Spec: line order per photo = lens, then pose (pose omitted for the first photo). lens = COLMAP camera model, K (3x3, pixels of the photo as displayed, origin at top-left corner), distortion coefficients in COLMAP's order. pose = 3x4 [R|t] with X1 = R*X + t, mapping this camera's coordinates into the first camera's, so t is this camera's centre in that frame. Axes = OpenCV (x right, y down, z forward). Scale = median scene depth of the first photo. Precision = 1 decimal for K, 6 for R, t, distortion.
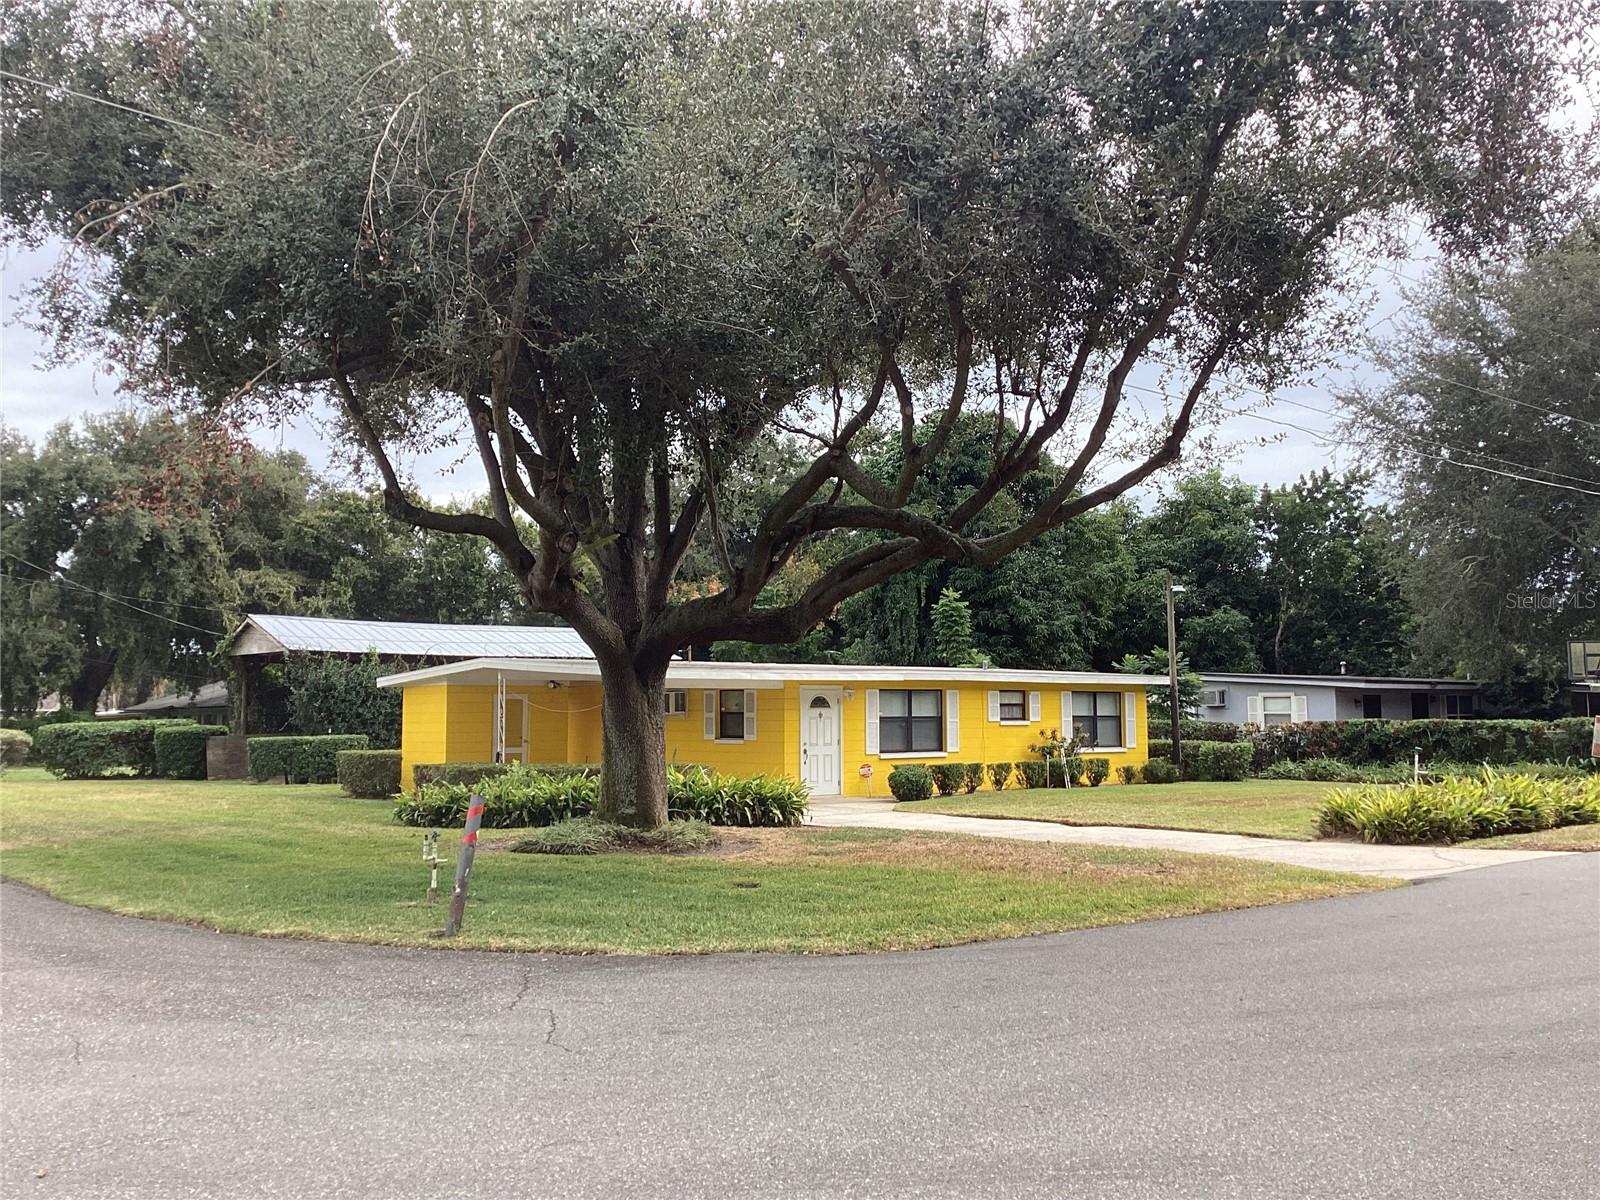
lens RADIAL K [[1450.9, 0, 784.8], [0, 1450.9, 604.3], [0, 0, 1]] dist [0.060476, 0.000000]
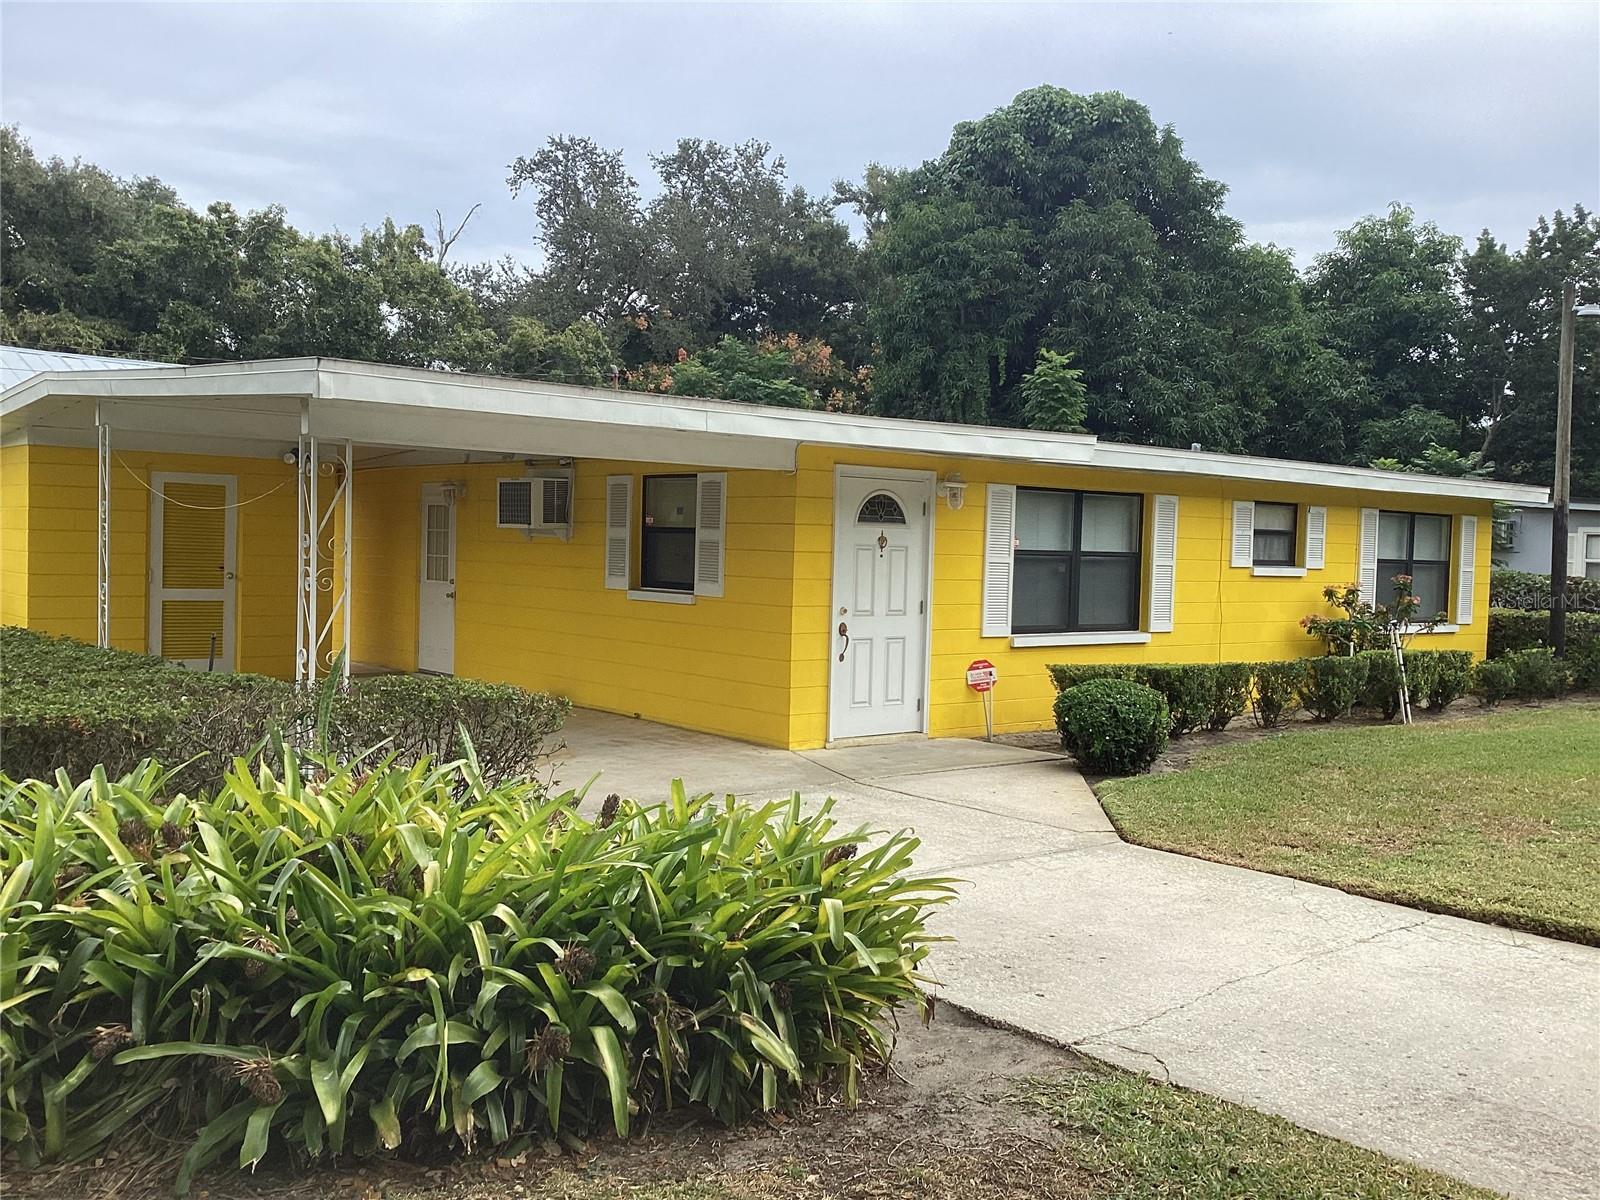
lens RADIAL K [[1450.9, 0, 797.8], [0, 1450.9, 593.4], [0, 0, 1]] dist [0.060476, 0.000000]
pose [[0.999359, 0.032422, 0.015154, -0.004307], [-0.033891, 0.993389, 0.109681, 0.040869], [-0.011498, -0.110124, 0.993851, 0.515655]]
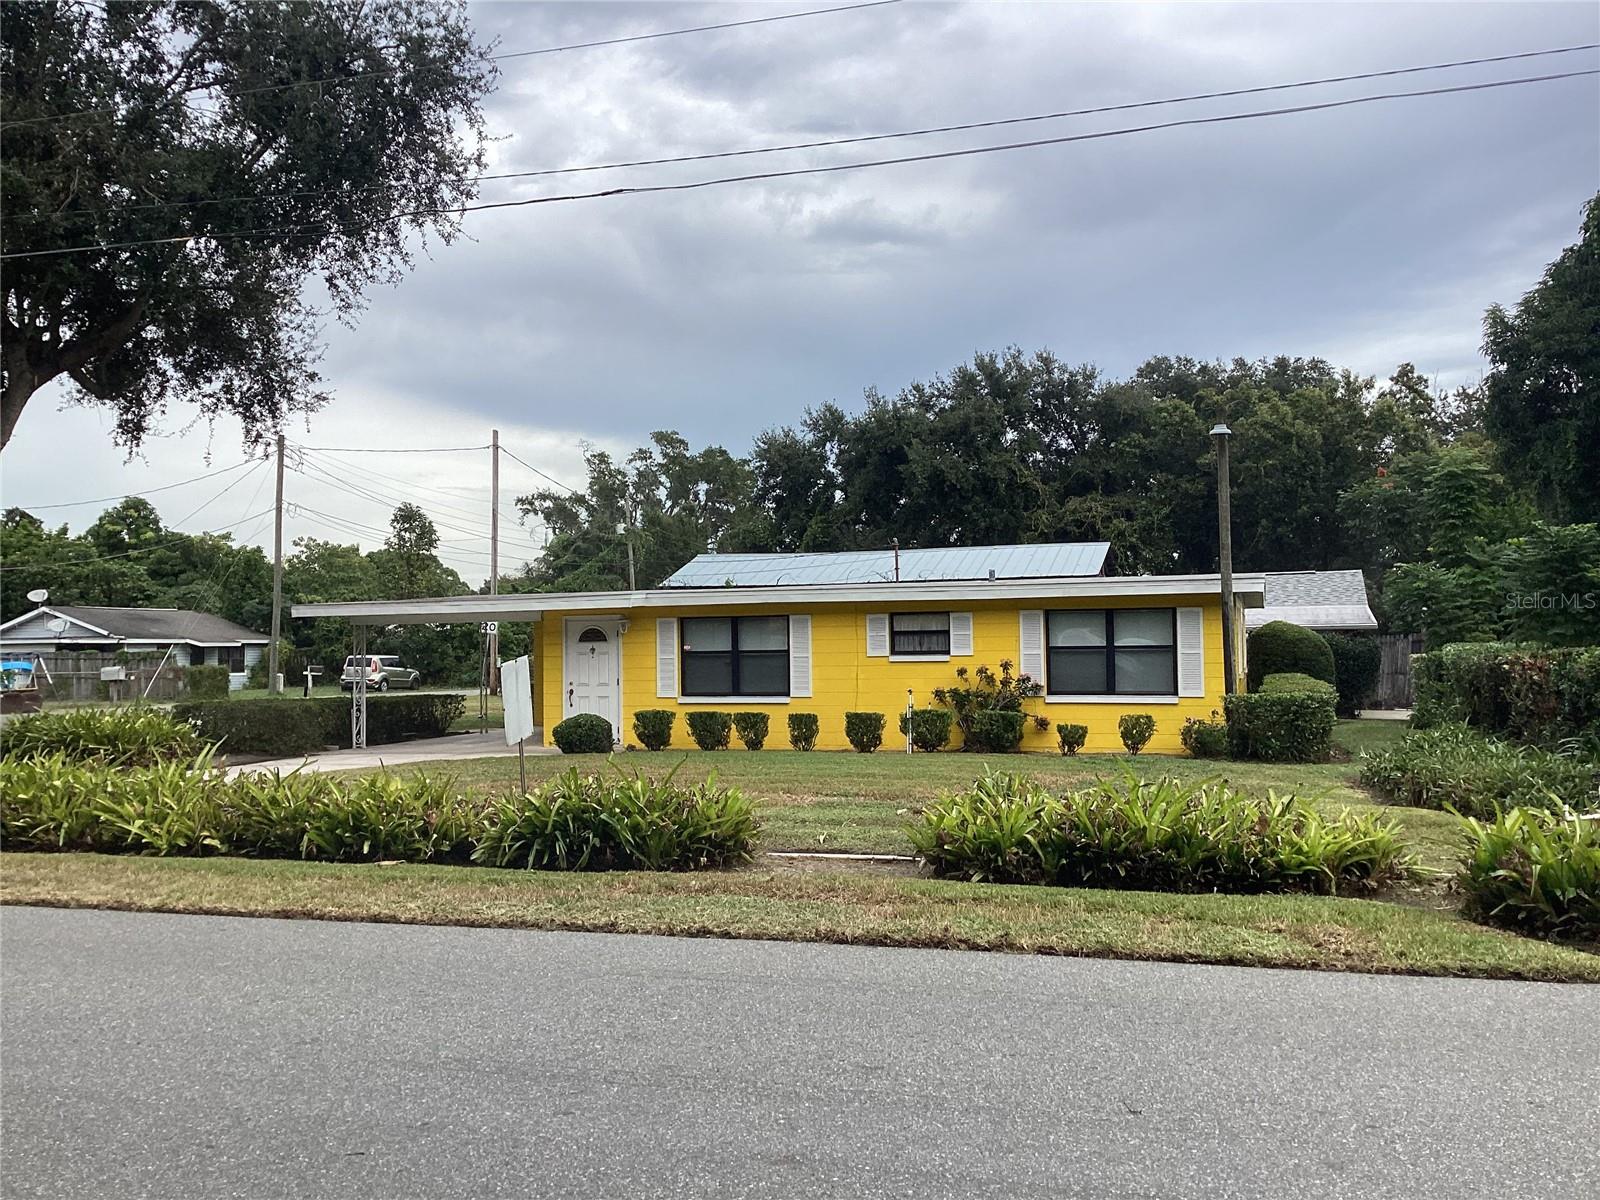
lens RADIAL K [[1450.9, 0, 793.4], [0, 1450.9, 598.6], [0, 0, 1]] dist [0.060476, 0.000000]
pose [[0.546747, -0.031181, -0.836717, 0.699950], [0.073771, 0.997214, 0.011043, 0.039253], [0.834042, -0.067763, 0.547524, 0.547288]]
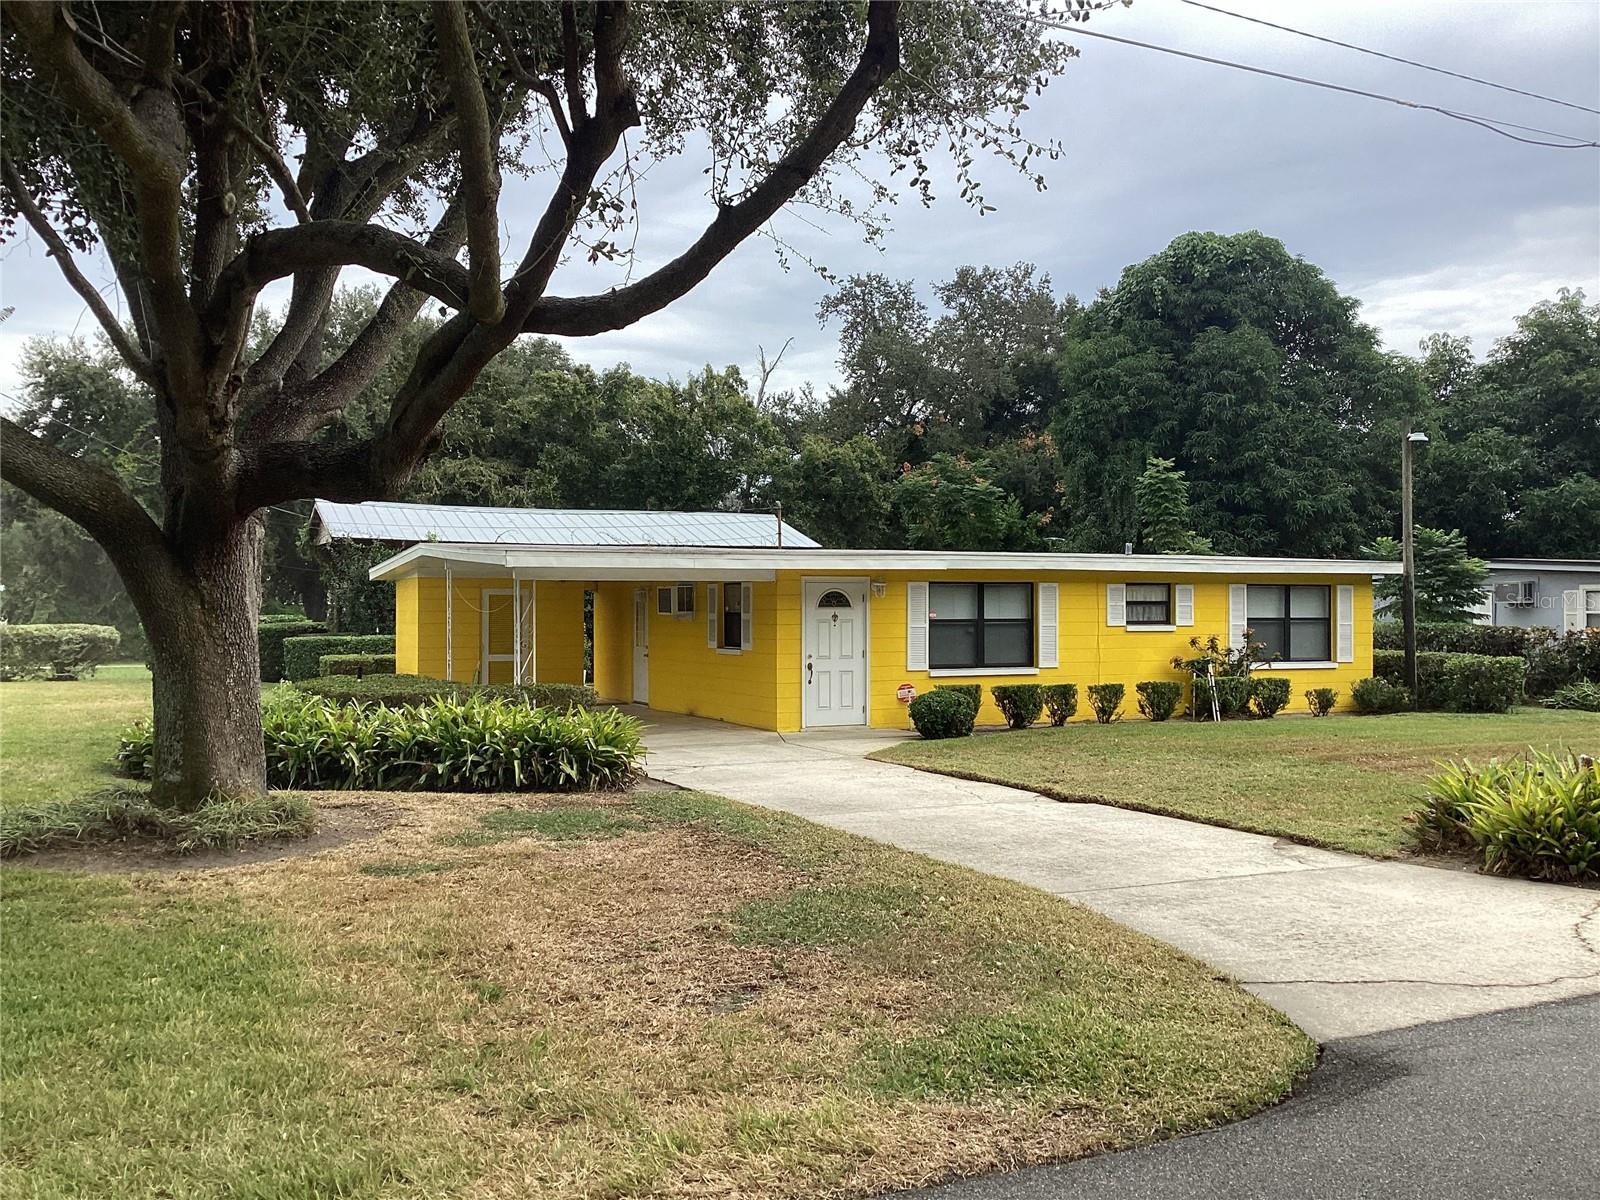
lens RADIAL K [[1450.9, 0, 802.1], [0, 1450.9, 596.2], [0, 0, 1]] dist [0.060476, 0.000000]
pose [[0.970145, 0.000098, -0.242525, 0.161176], [0.016001, 0.997795, 0.064409, 0.015893], [0.241997, -0.066367, 0.968005, 0.249559]]
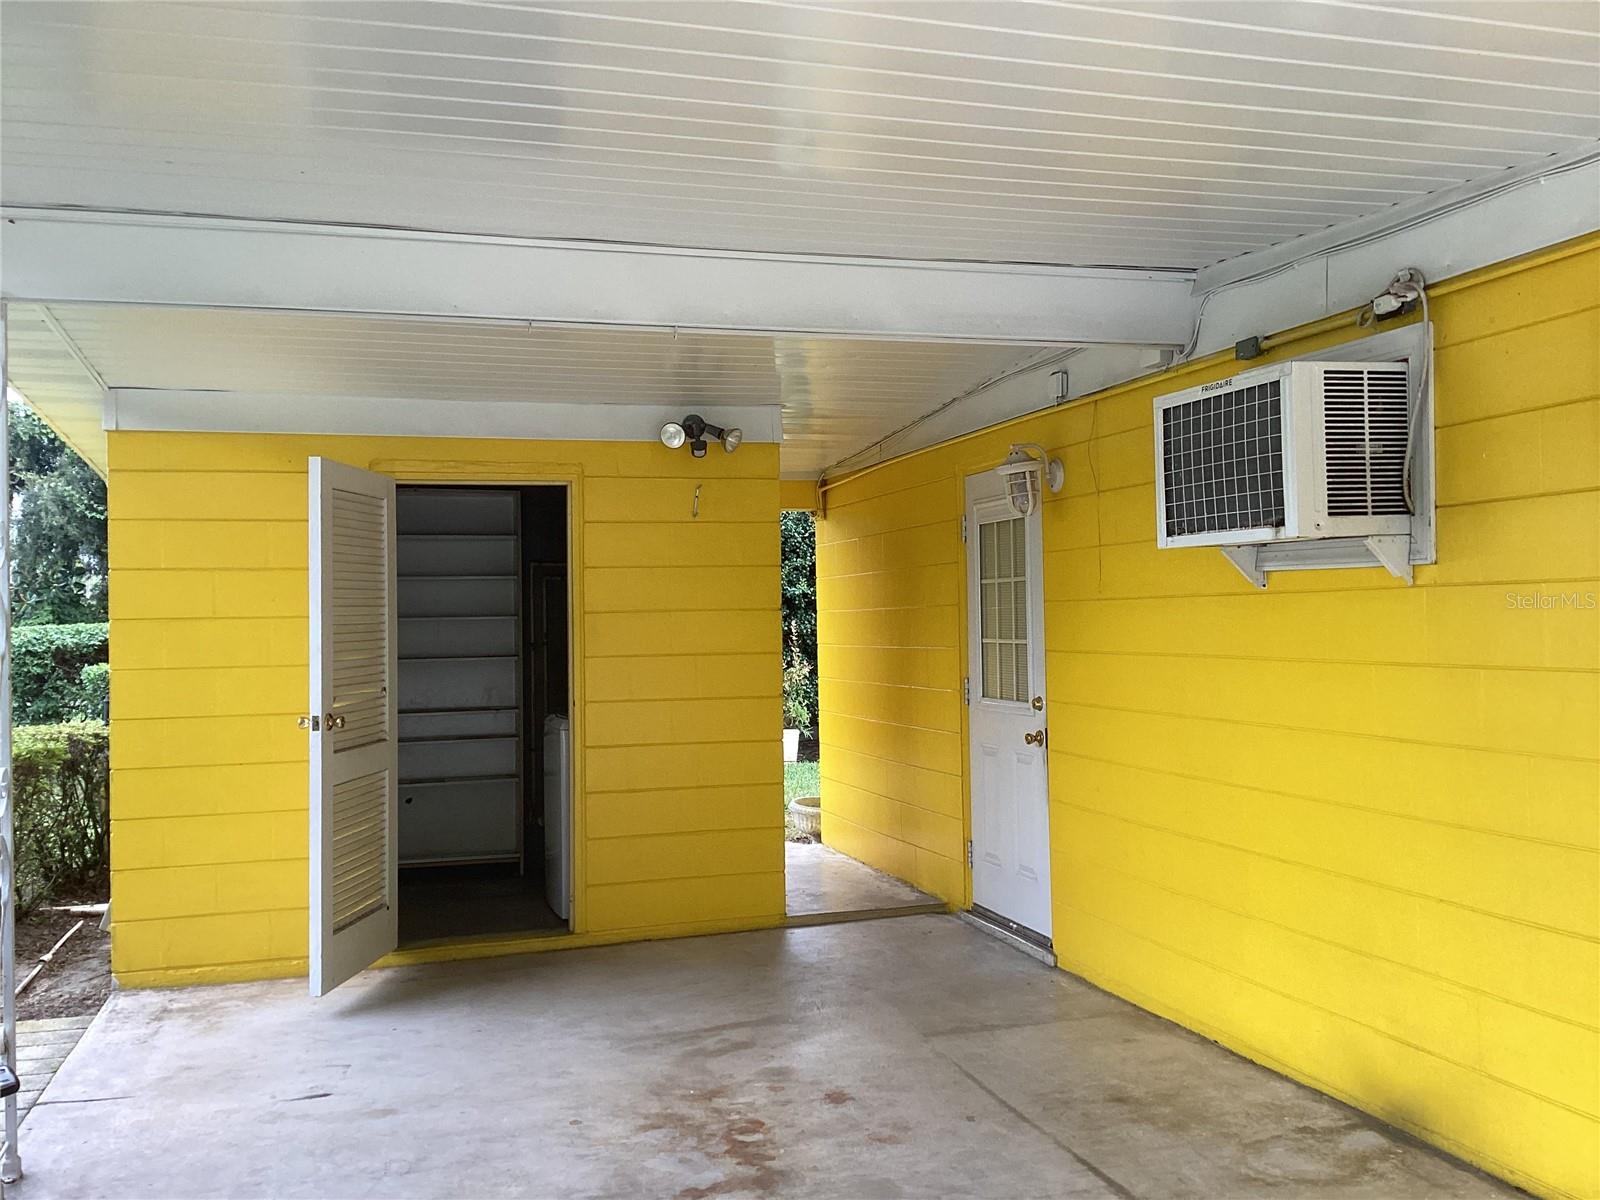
lens RADIAL K [[1450.9, 0, 795.5], [0, 1450.9, 604.3], [0, 0, 1]] dist [0.060476, 0.000000]
pose [[0.922117, -0.014044, -0.386657, -0.063504], [0.040467, 0.997361, 0.060282, 0.066222], [0.384790, -0.071234, 0.920251, 0.794411]]
